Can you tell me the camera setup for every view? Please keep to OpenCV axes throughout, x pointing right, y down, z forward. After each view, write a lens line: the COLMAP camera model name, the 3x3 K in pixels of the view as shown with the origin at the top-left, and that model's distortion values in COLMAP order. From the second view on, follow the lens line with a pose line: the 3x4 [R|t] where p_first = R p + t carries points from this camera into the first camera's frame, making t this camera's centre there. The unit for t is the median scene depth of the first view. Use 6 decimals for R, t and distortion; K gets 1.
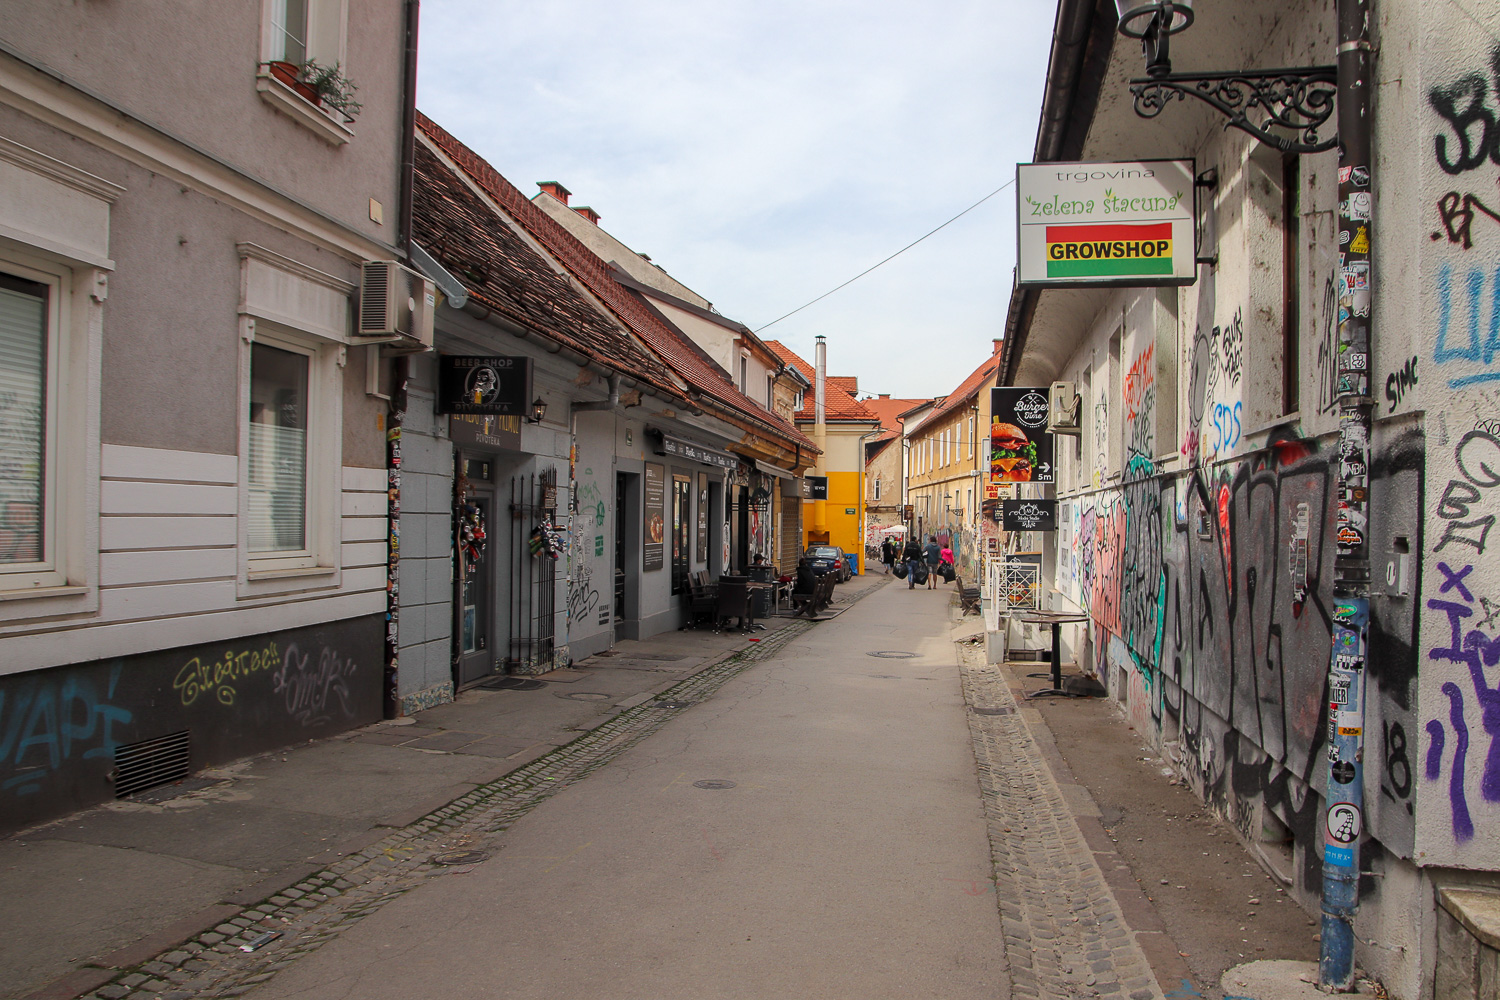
lens RADIAL K [[1170.6, 0, 758.2], [0, 1170.6, 515.1], [0, 0, 1]] dist [-0.137004, 0.111833]
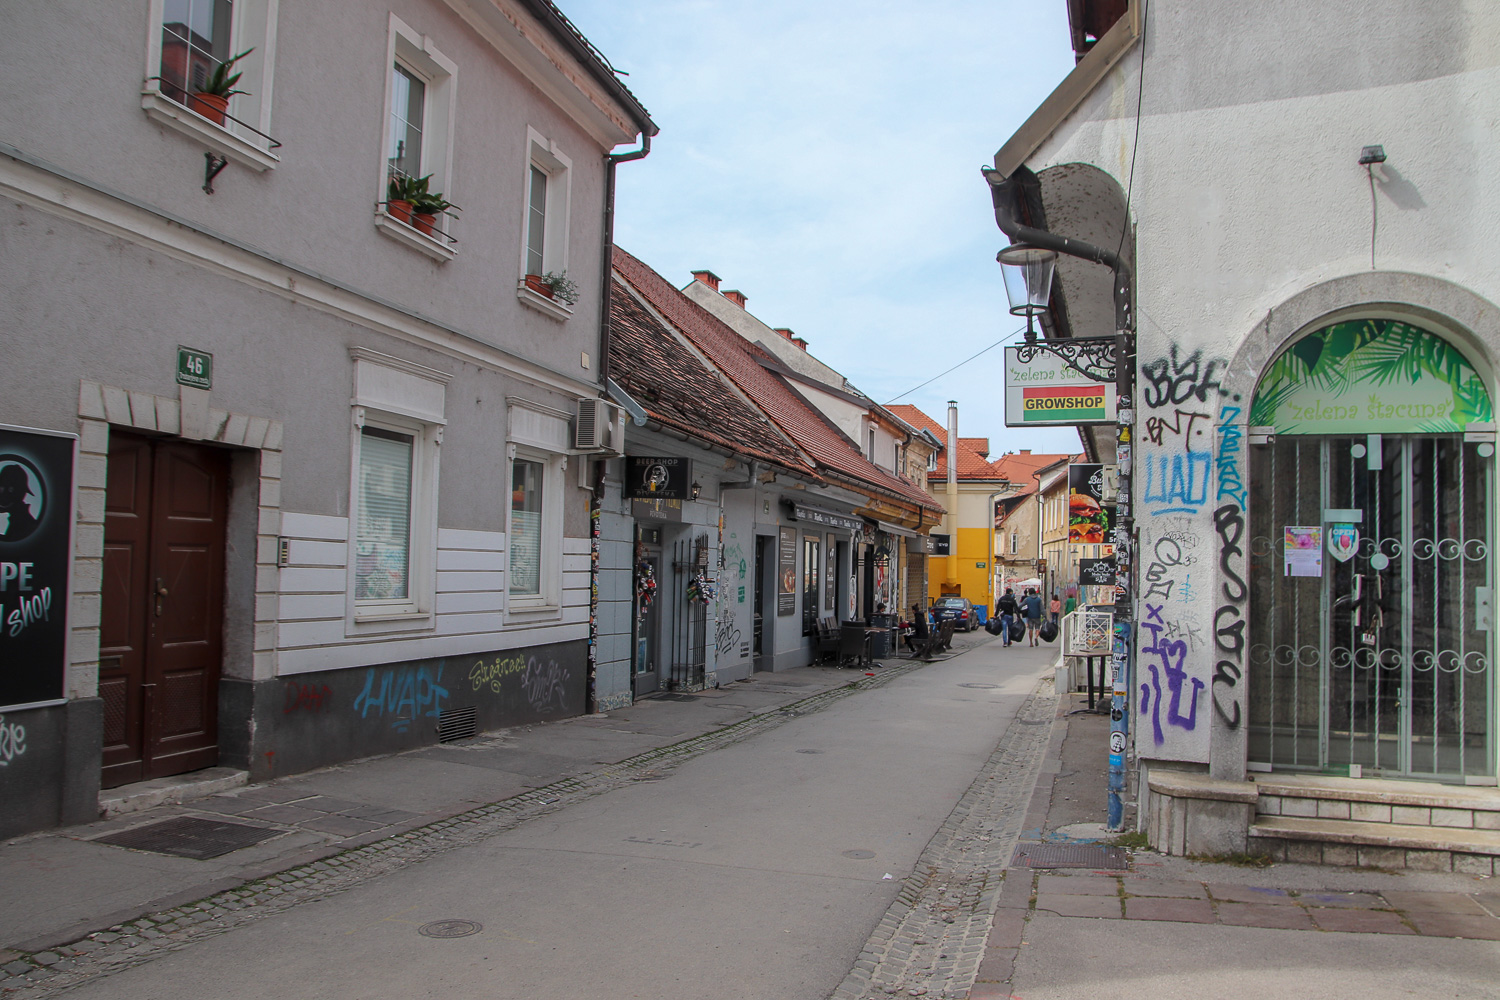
lens RADIAL K [[1170.6, 0, 758.2], [0, 1170.6, 515.1], [0, 0, 1]] dist [-0.137004, 0.111833]
pose [[0.991877, 0.002117, -0.127185, 0.067663], [-0.007679, 0.999034, -0.043258, -0.007531], [0.126970, 0.043884, 0.990935, -0.403079]]
